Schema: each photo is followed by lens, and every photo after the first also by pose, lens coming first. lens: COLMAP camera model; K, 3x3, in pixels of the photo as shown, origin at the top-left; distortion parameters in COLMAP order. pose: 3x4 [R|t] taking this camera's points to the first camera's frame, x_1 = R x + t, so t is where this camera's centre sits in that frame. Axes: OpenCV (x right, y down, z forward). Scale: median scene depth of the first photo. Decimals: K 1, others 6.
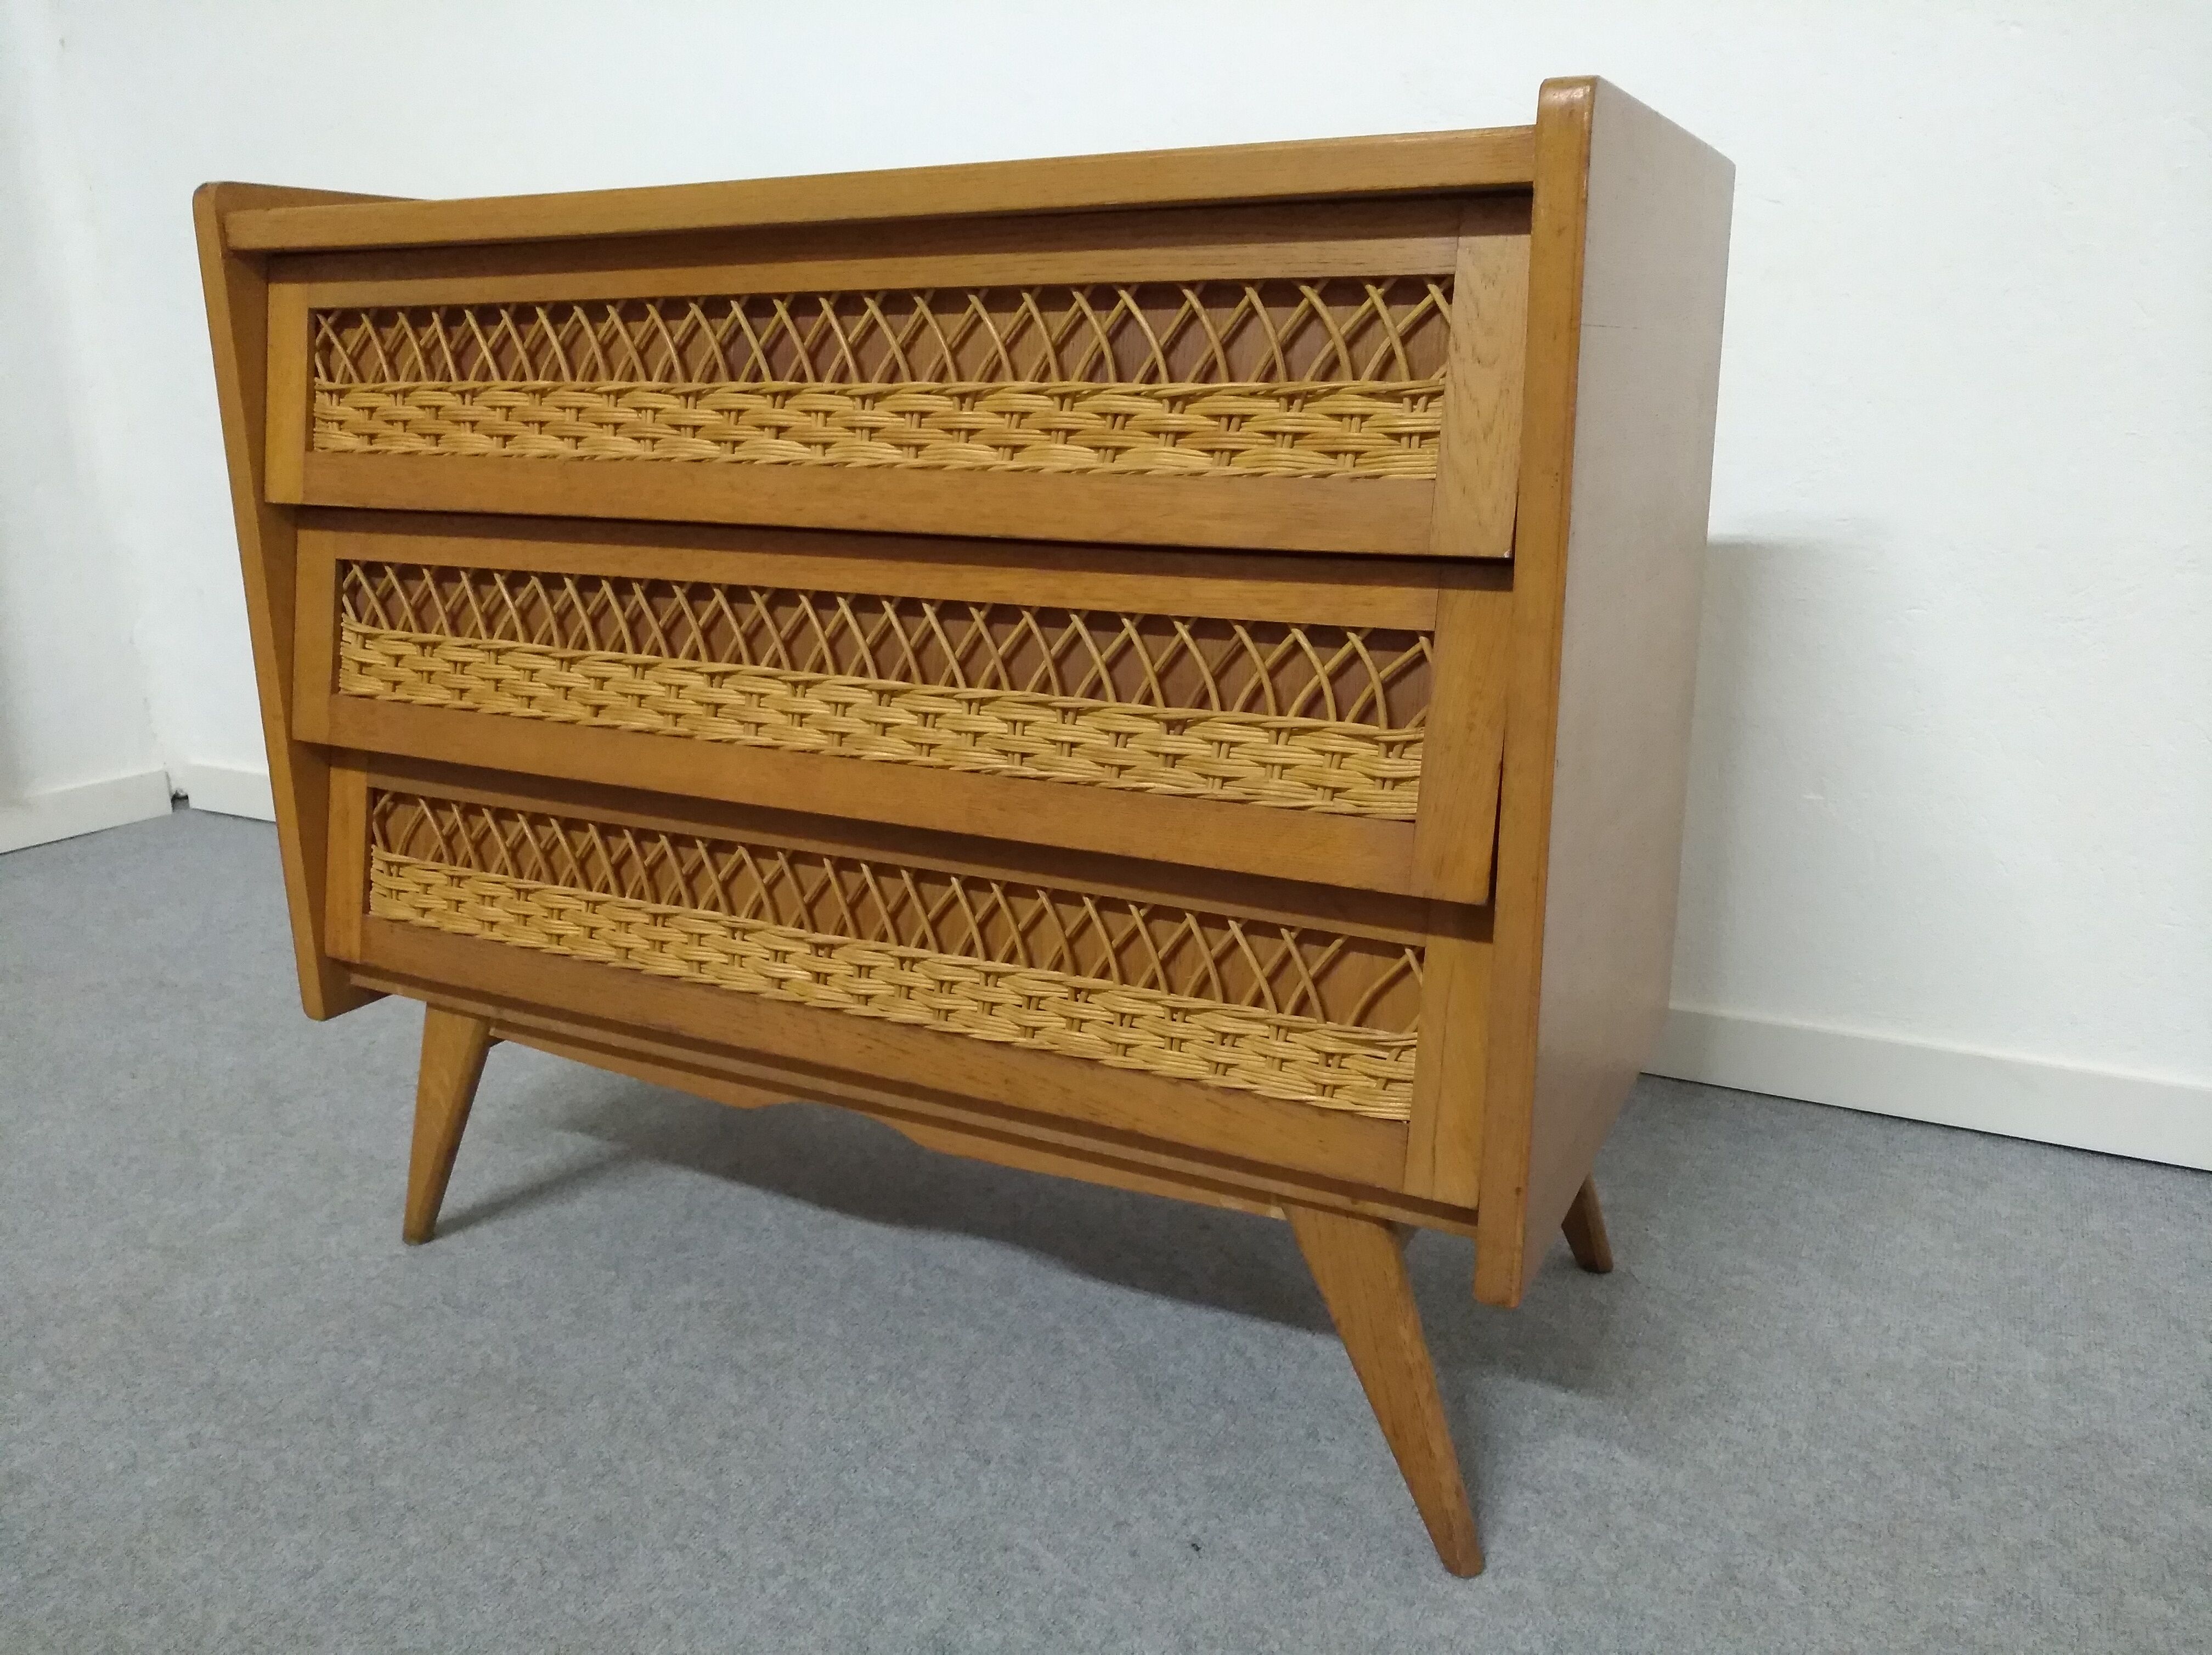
lens RADIAL K [[1697.9, 0, 1106.0], [0, 1697.9, 827.5], [0, 0, 1]] dist [0.002343, 0.008875]
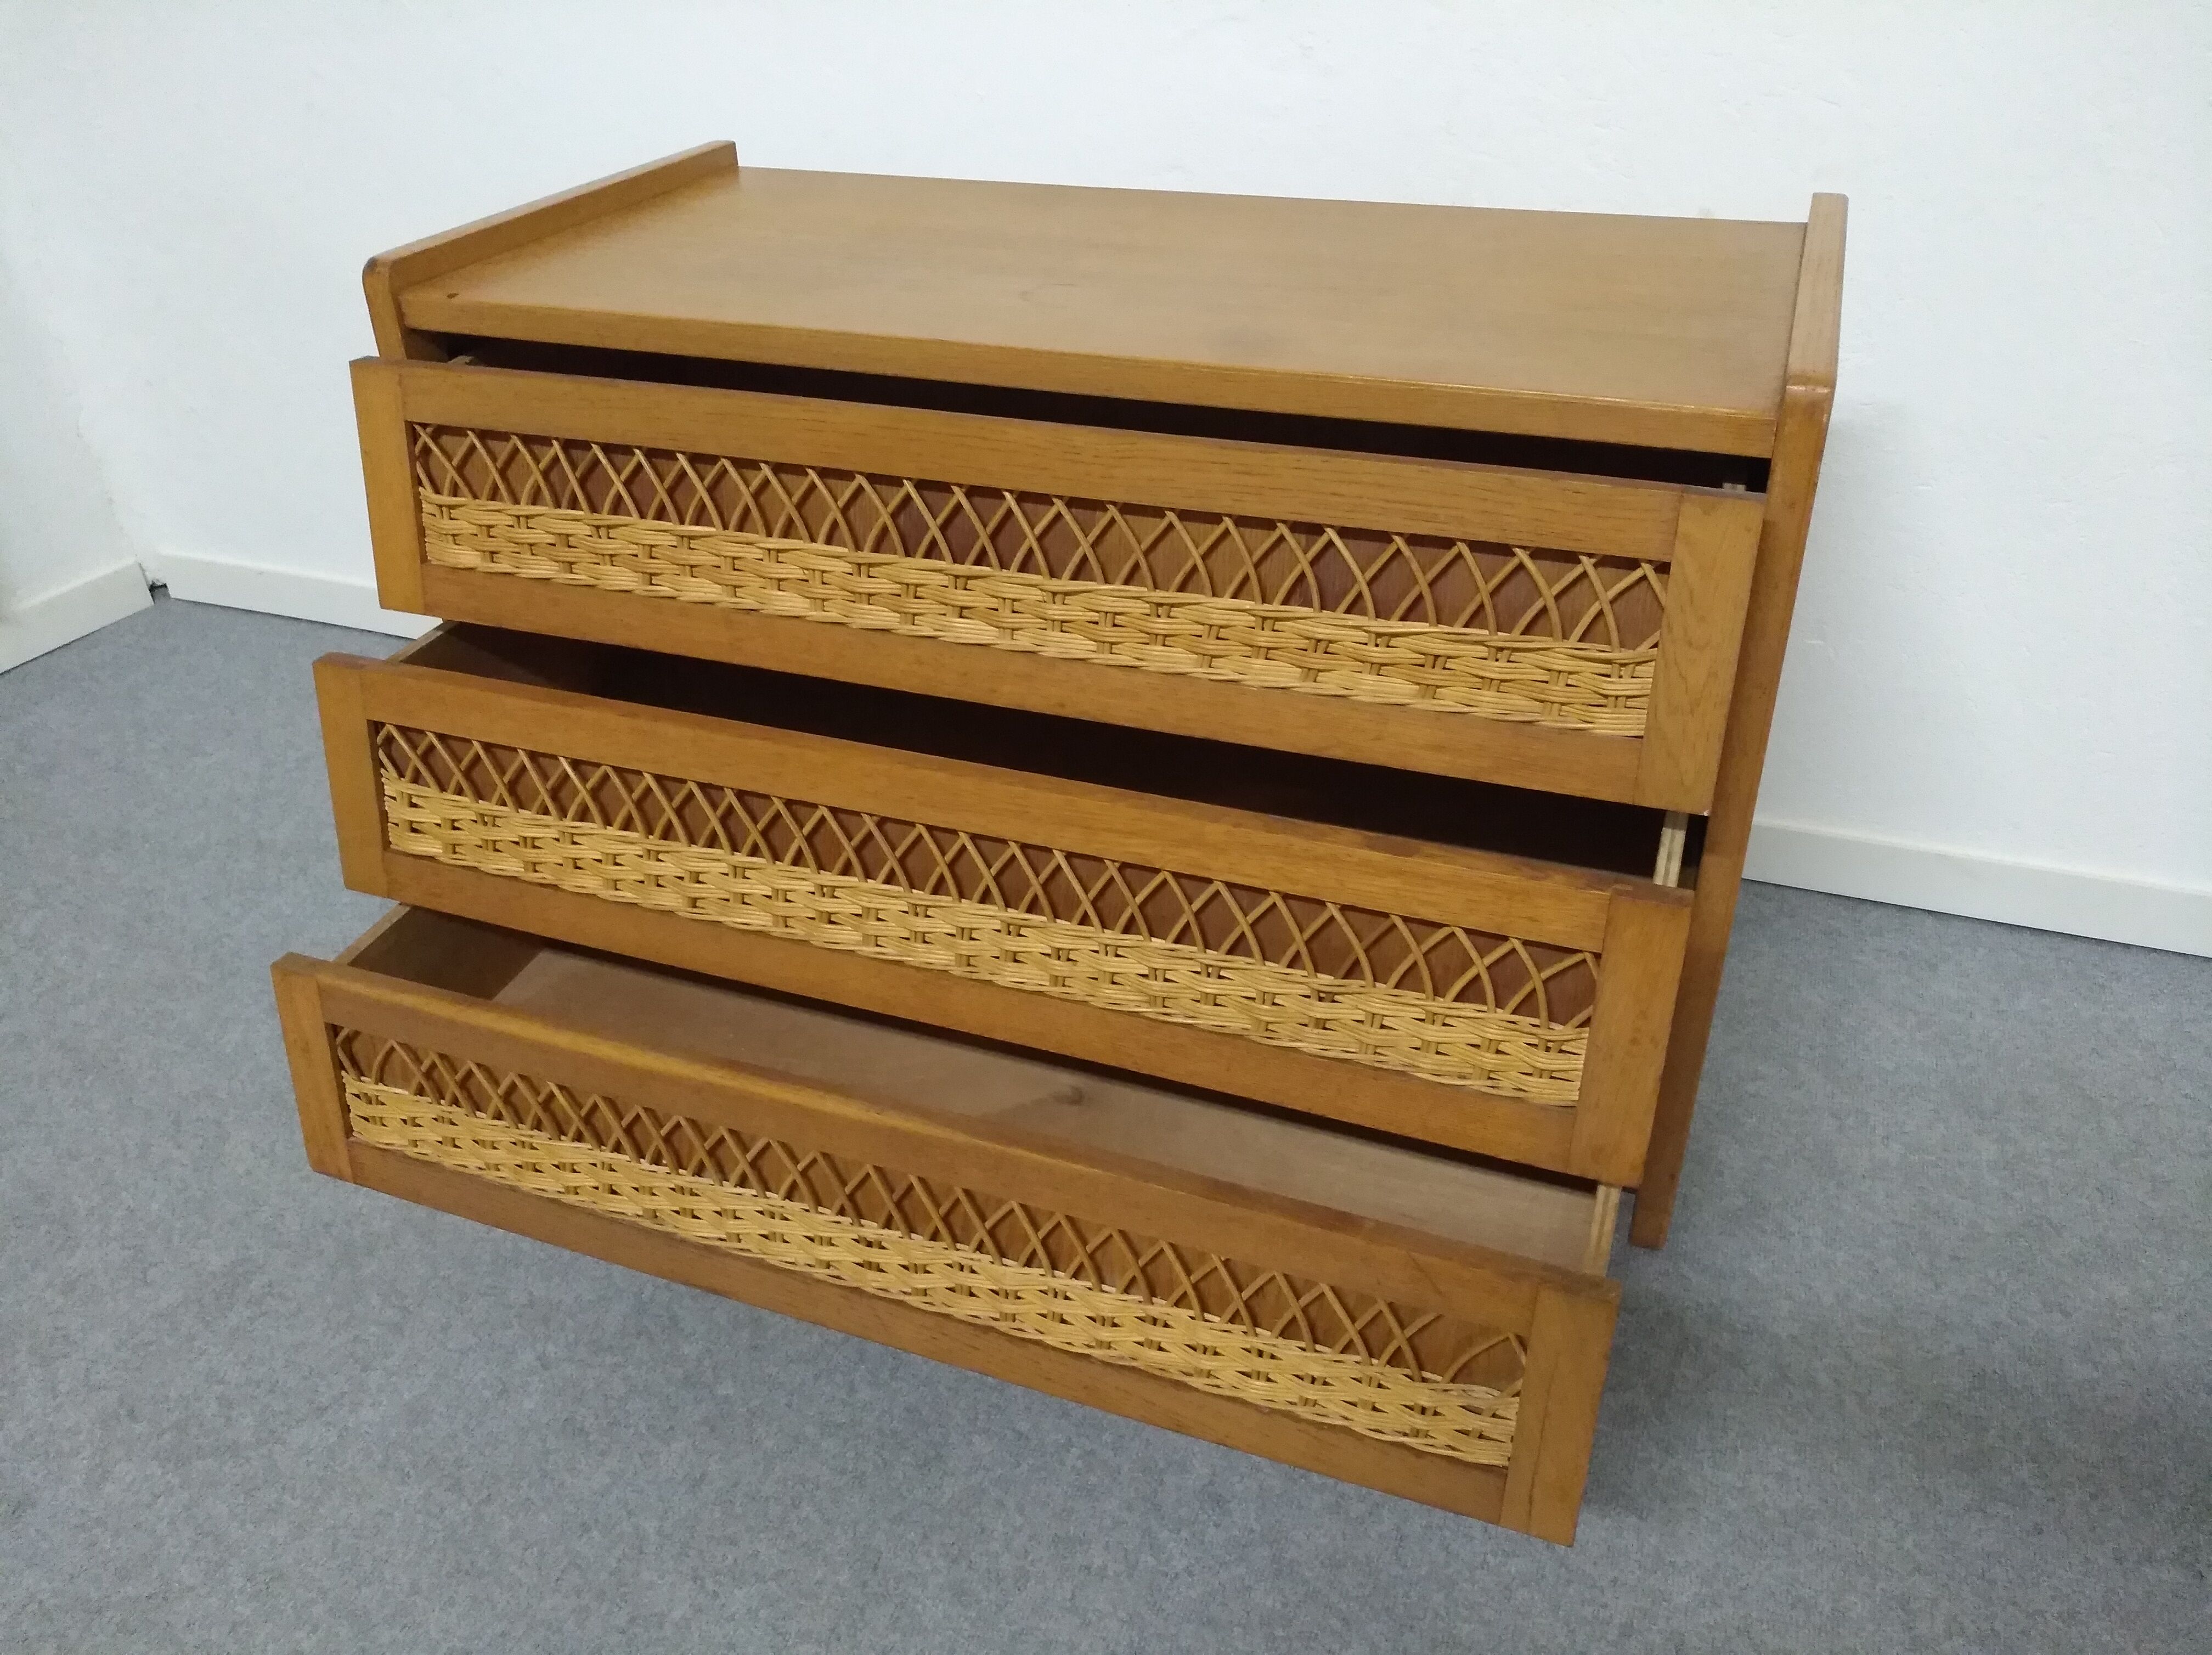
lens RADIAL K [[1711.9, 0, 1106.0], [0, 1711.9, 827.5], [0, 0, 1]] dist [-0.074476, 0.121271]
pose [[0.994099, -0.072837, 0.080382, -0.206825], [0.047833, 0.959441, 0.277821, -0.320934], [-0.097357, -0.272337, 0.957264, -0.089598]]
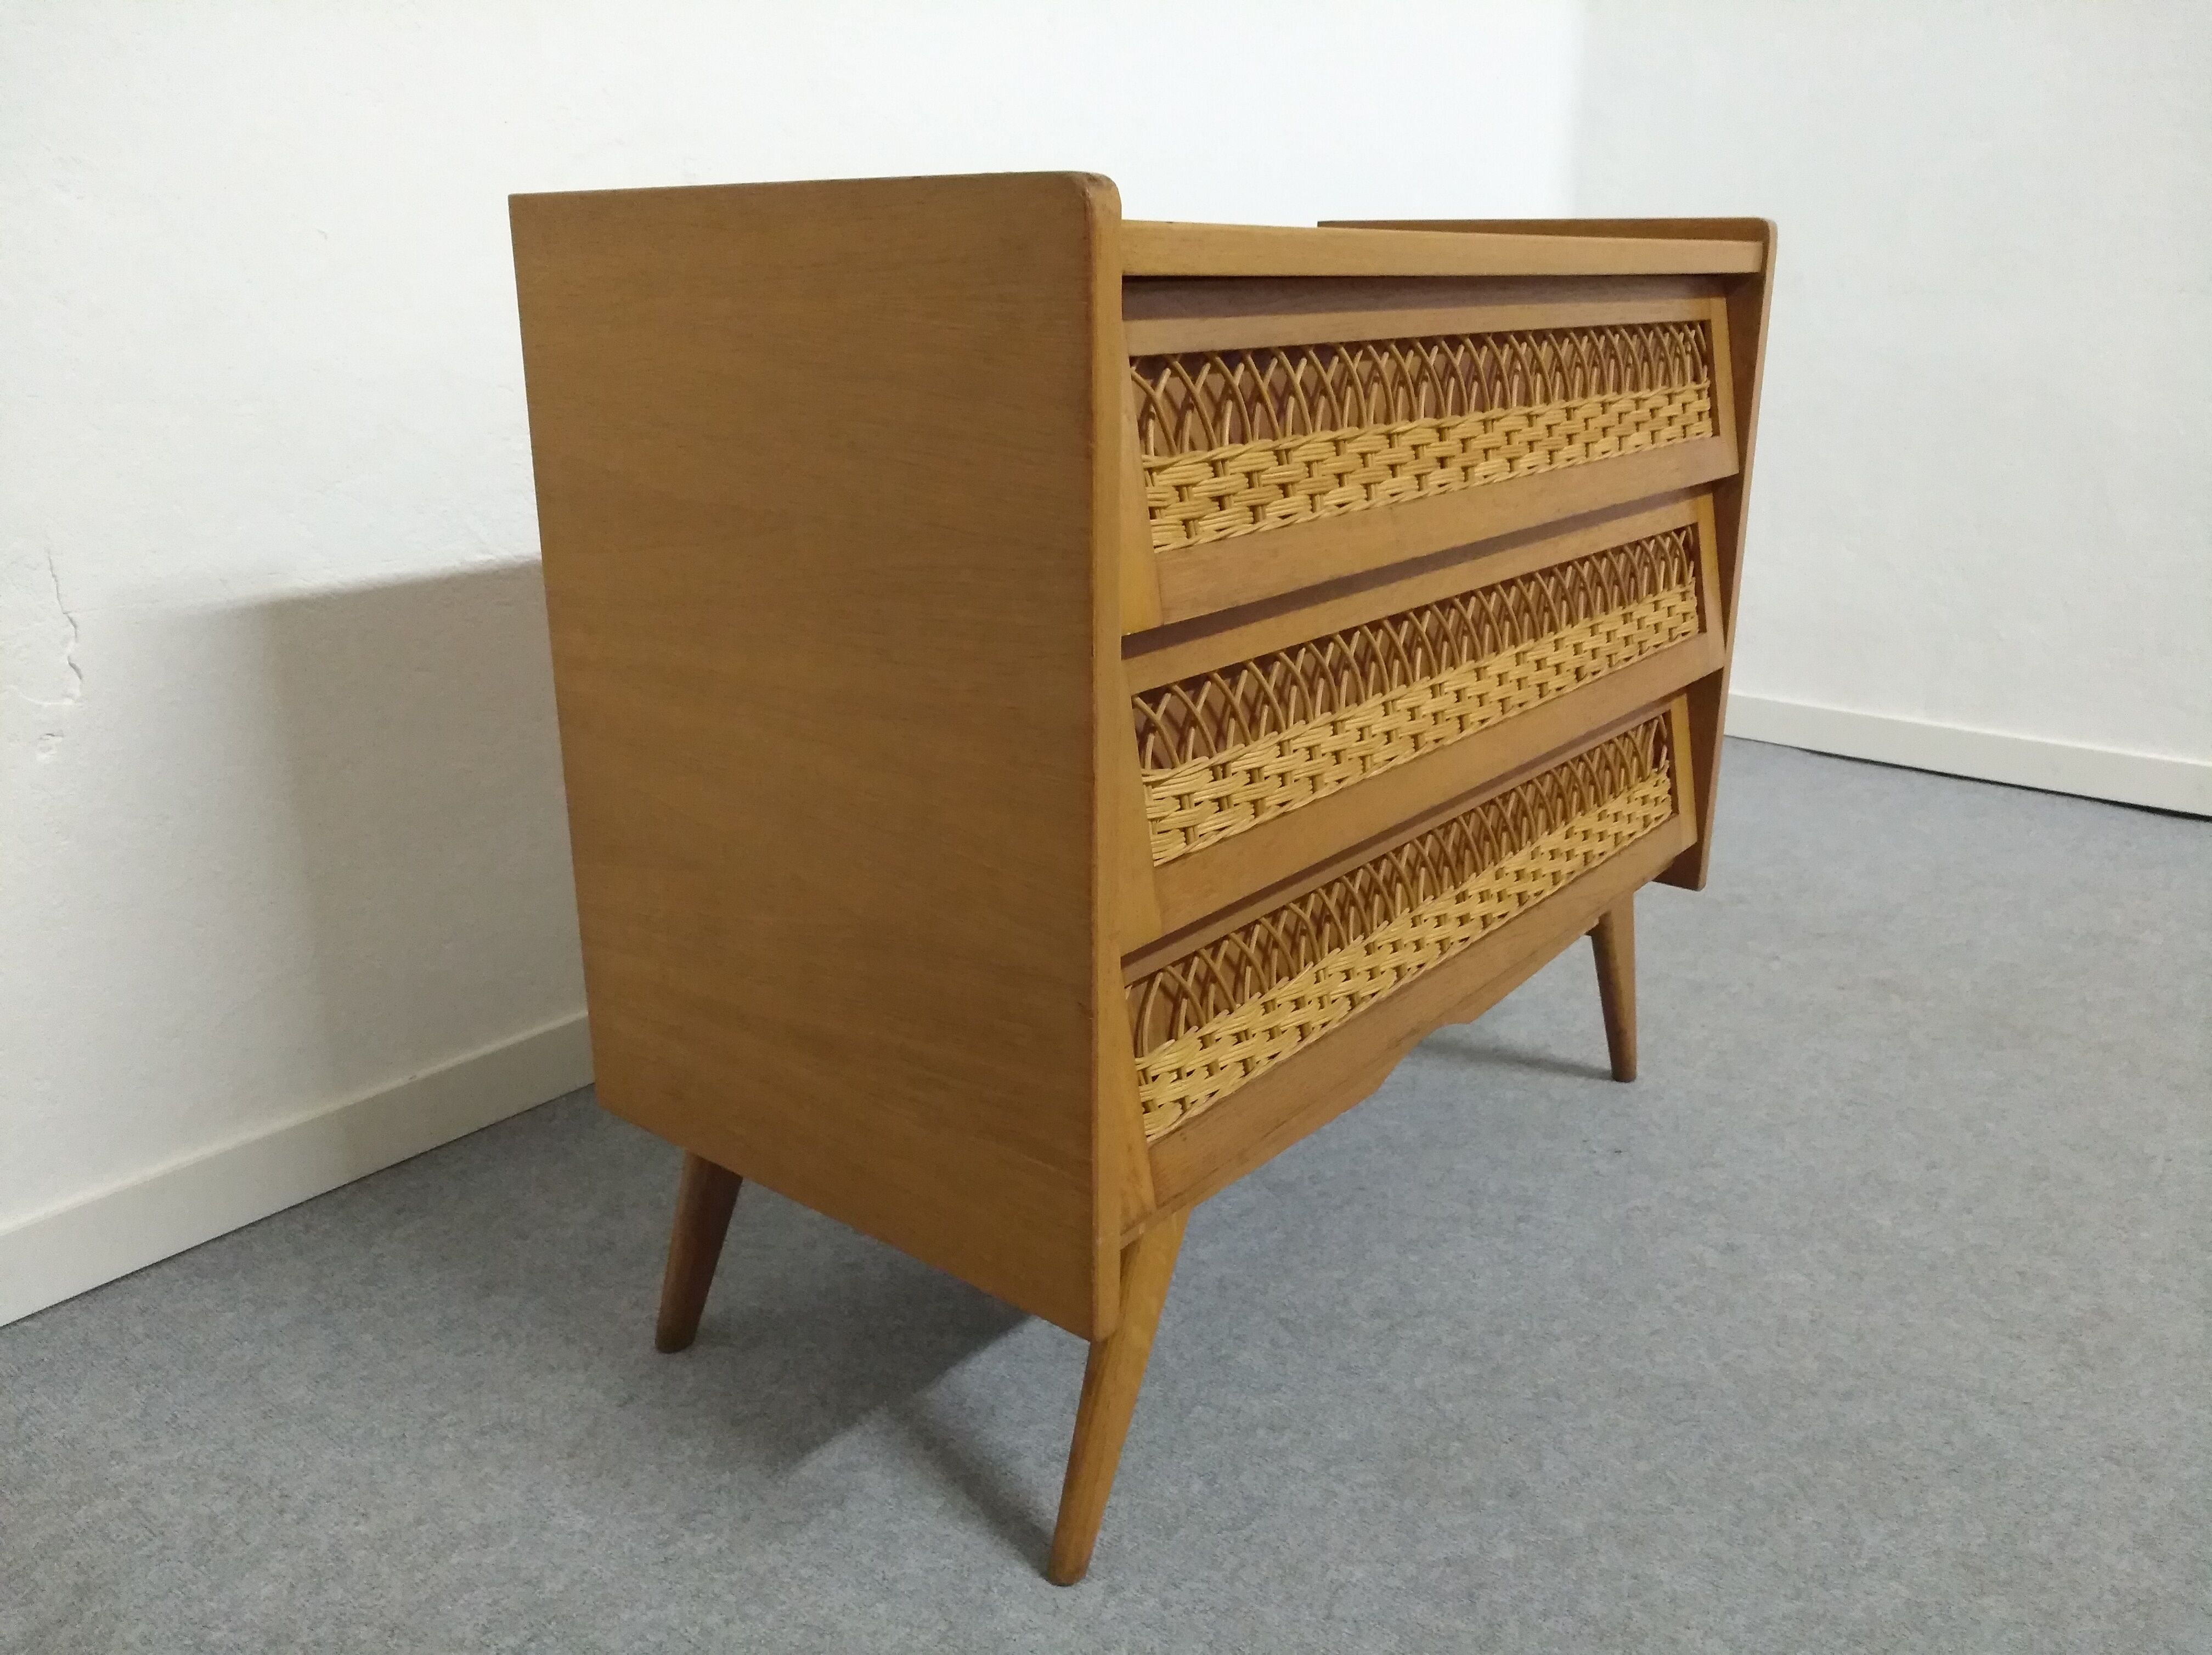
lens RADIAL K [[1708.7, 0, 1106.9], [0, 1708.7, 815.5], [0, 0, 1]] dist [-0.002826, 0.007768]
pose [[0.193822, -0.291872, 0.936613, -1.236185], [0.257461, 0.936387, 0.238523, -0.305812], [-0.946650, 0.194910, 0.256638, 0.878291]]
